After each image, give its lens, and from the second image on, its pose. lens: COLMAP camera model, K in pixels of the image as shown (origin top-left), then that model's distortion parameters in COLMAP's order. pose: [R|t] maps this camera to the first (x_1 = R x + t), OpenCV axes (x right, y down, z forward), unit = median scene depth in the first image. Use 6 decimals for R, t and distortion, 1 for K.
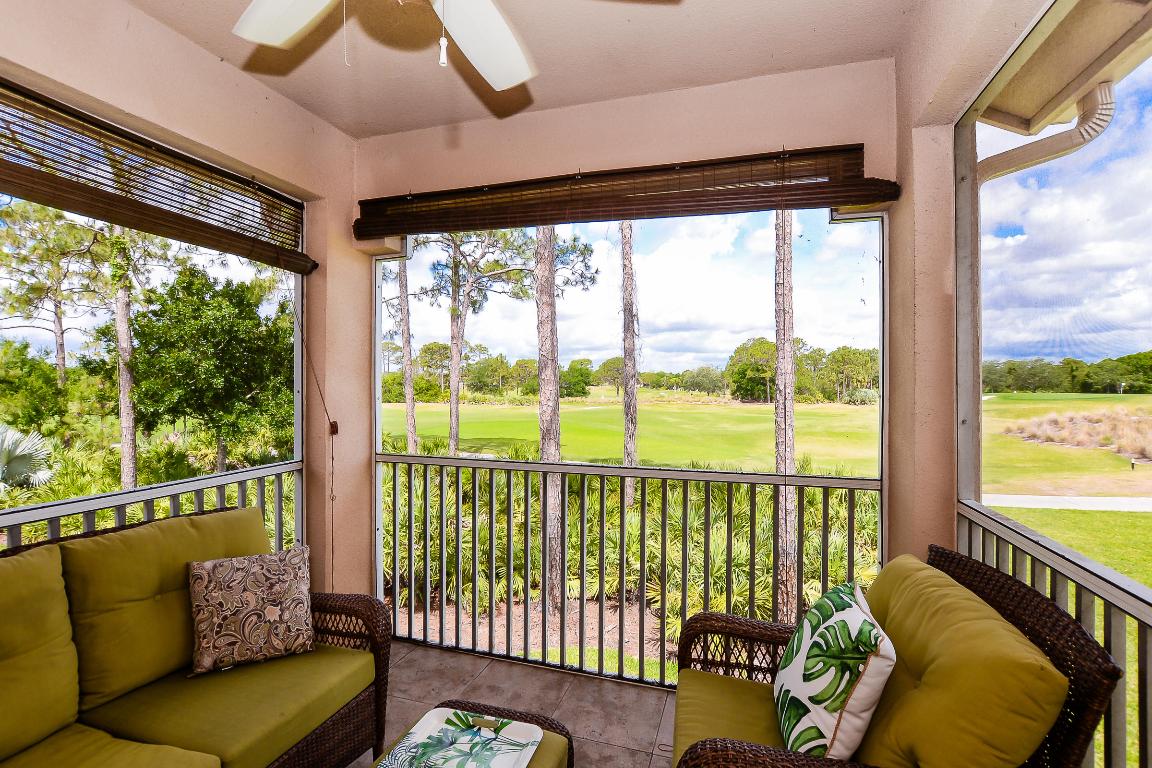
lens RADIAL K [[545.4, 0, 574.7], [0, 545.4, 381.9], [0, 0, 1]] dist [-0.022074, -0.000159]
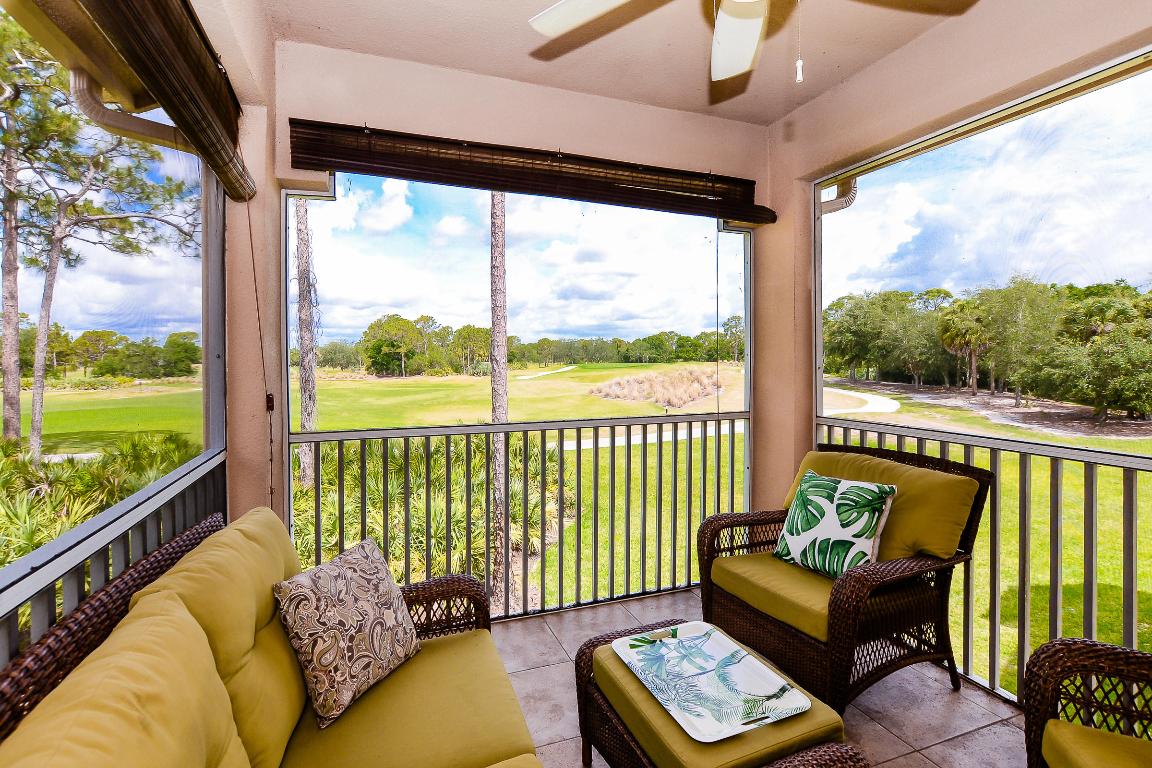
lens RADIAL K [[522.1, 0, 571.9], [0, 522.1, 366.0], [0, 0, 1]] dist [-0.026059, -0.000014]
pose [[0.792973, -0.018735, 0.608968, -0.681652], [0.008094, 0.999763, 0.020219, 0.026480], [-0.609202, -0.011104, 0.792937, 0.176357]]
